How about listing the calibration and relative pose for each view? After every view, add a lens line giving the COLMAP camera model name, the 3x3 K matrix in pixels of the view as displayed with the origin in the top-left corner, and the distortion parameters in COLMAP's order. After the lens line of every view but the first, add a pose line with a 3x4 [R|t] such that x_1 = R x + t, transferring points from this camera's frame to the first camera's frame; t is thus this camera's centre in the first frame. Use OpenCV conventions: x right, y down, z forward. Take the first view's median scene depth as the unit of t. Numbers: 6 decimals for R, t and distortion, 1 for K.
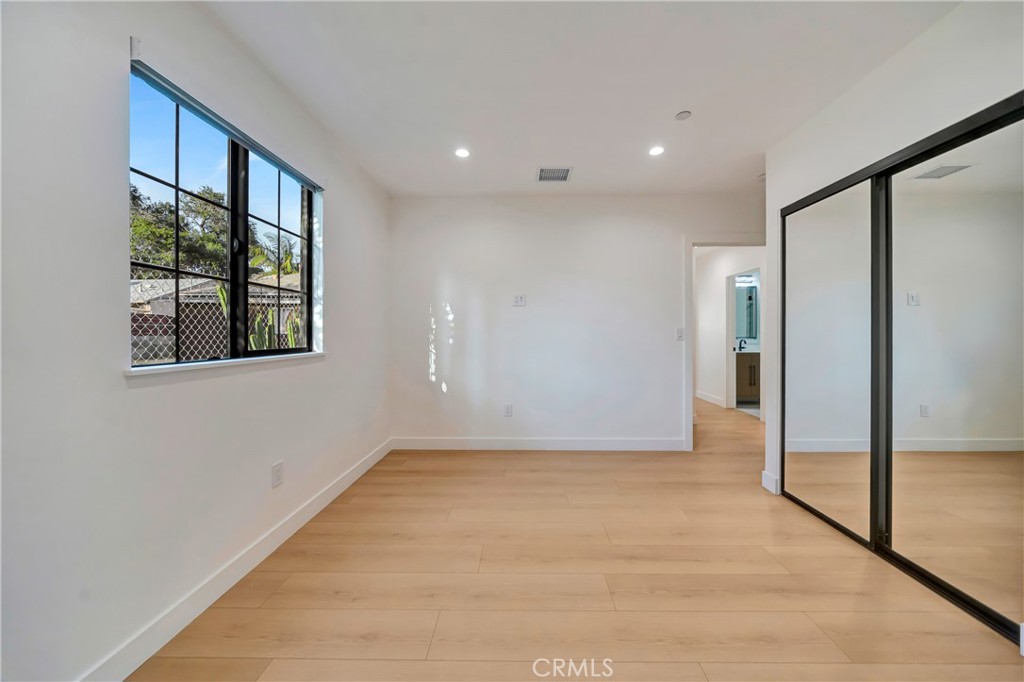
lens RADIAL K [[370.8, 0, 512.3], [0, 370.8, 336.5], [0, 0, 1]] dist [-0.013076, -0.000082]
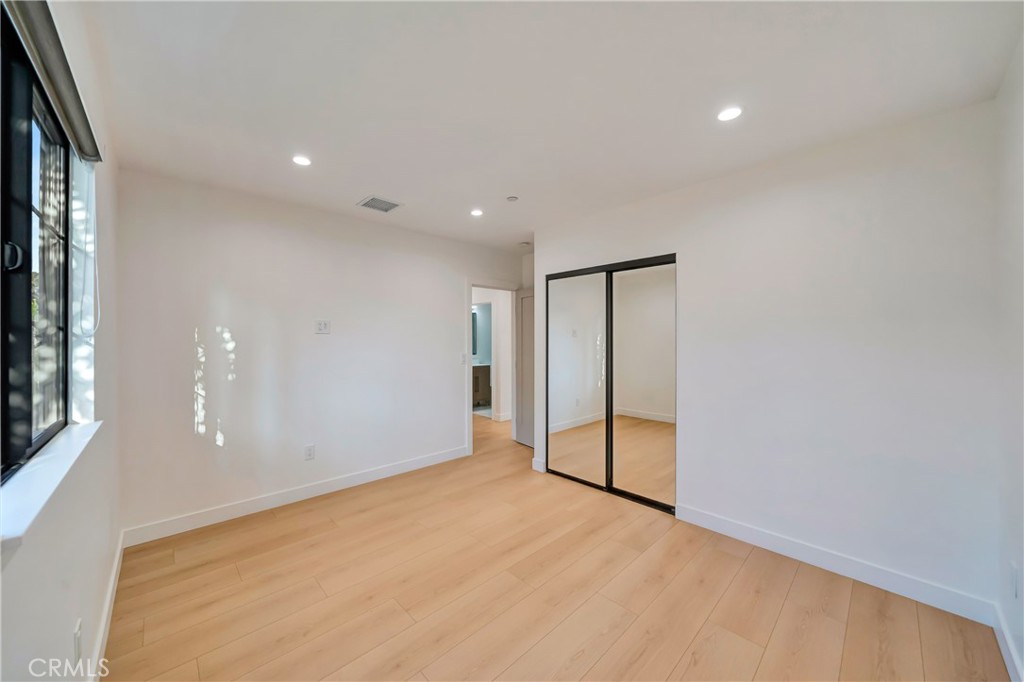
lens RADIAL K [[370.8, 0, 506.6], [0, 370.8, 340.9], [0, 0, 1]] dist [-0.013076, -0.000082]
pose [[0.710104, 0.001189, 0.704095, -0.358254], [0.006188, 0.999949, -0.007930, -0.065598], [-0.704069, 0.009988, 0.710061, 0.064484]]
